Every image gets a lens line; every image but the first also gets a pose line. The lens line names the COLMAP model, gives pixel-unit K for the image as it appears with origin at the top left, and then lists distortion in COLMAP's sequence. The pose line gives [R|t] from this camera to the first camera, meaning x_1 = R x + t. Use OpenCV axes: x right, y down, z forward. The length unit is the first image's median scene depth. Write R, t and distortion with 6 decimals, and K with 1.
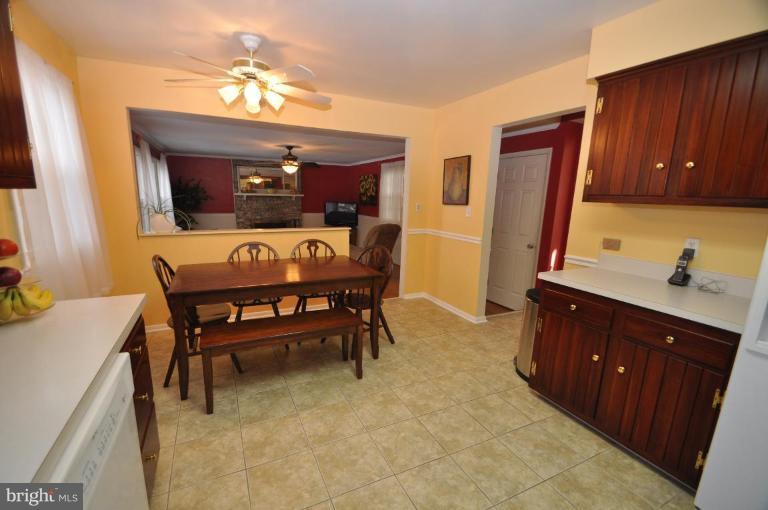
lens RADIAL K [[334.4, 0, 383.5], [0, 334.4, 259.9], [0, 0, 1]] dist [0.001431, 0.000043]
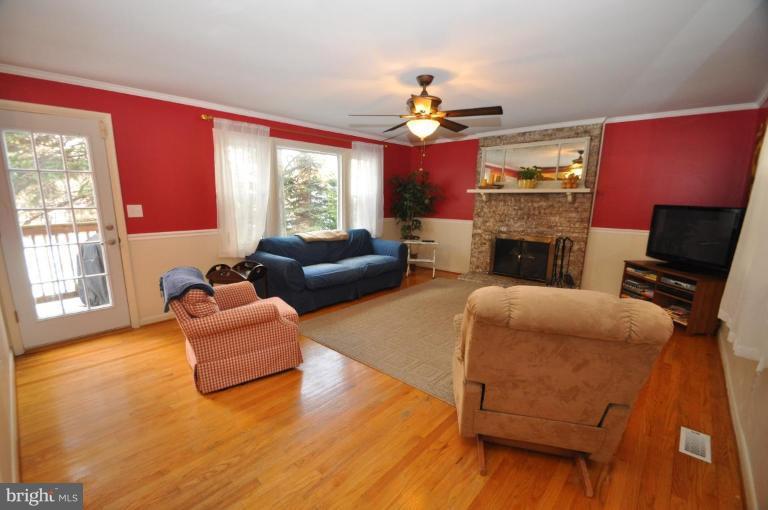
lens RADIAL K [[334.4, 0, 383.1], [0, 334.4, 259.6], [0, 0, 1]] dist [0.001431, 0.000043]
pose [[0.359393, 0.150431, -0.920982, 0.118141], [-0.172848, 0.980575, 0.092715, -0.092674], [0.917039, 0.125869, 0.378413, 0.587838]]
